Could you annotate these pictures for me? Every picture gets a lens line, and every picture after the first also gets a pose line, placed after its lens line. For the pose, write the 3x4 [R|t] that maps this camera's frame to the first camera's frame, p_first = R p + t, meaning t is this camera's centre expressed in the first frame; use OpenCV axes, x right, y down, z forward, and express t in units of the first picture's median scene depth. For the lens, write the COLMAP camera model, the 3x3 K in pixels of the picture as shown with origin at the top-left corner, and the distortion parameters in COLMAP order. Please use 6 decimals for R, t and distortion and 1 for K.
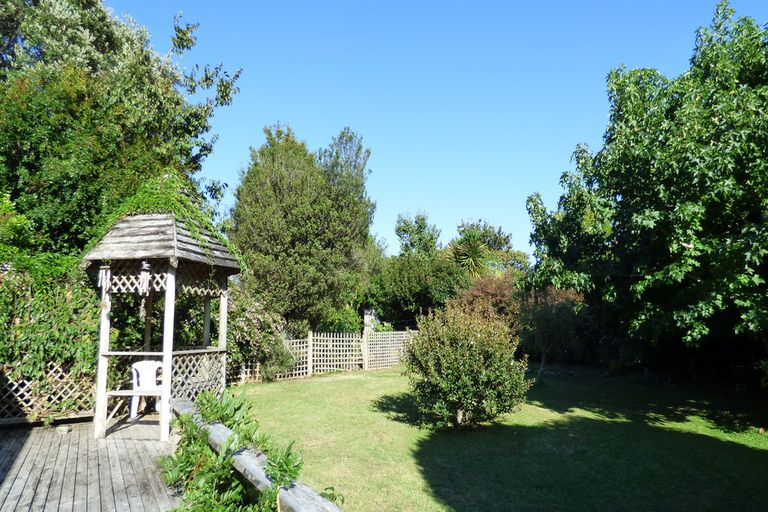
lens RADIAL K [[495.4, 0, 382.0], [0, 495.4, 255.1], [0, 0, 1]] dist [-0.015627, 0.000792]
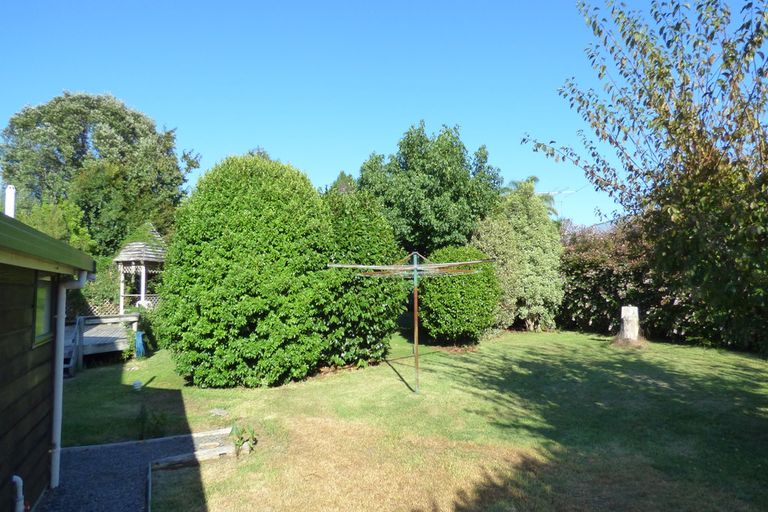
lens RADIAL K [[495.4, 0, 386.0], [0, 495.4, 255.9], [0, 0, 1]] dist [-0.015627, 0.000792]
pose [[0.992846, -0.014034, -0.118577, 1.183066], [0.021883, 0.997635, 0.065155, -0.159242], [0.117382, -0.067284, 0.990805, -1.479852]]
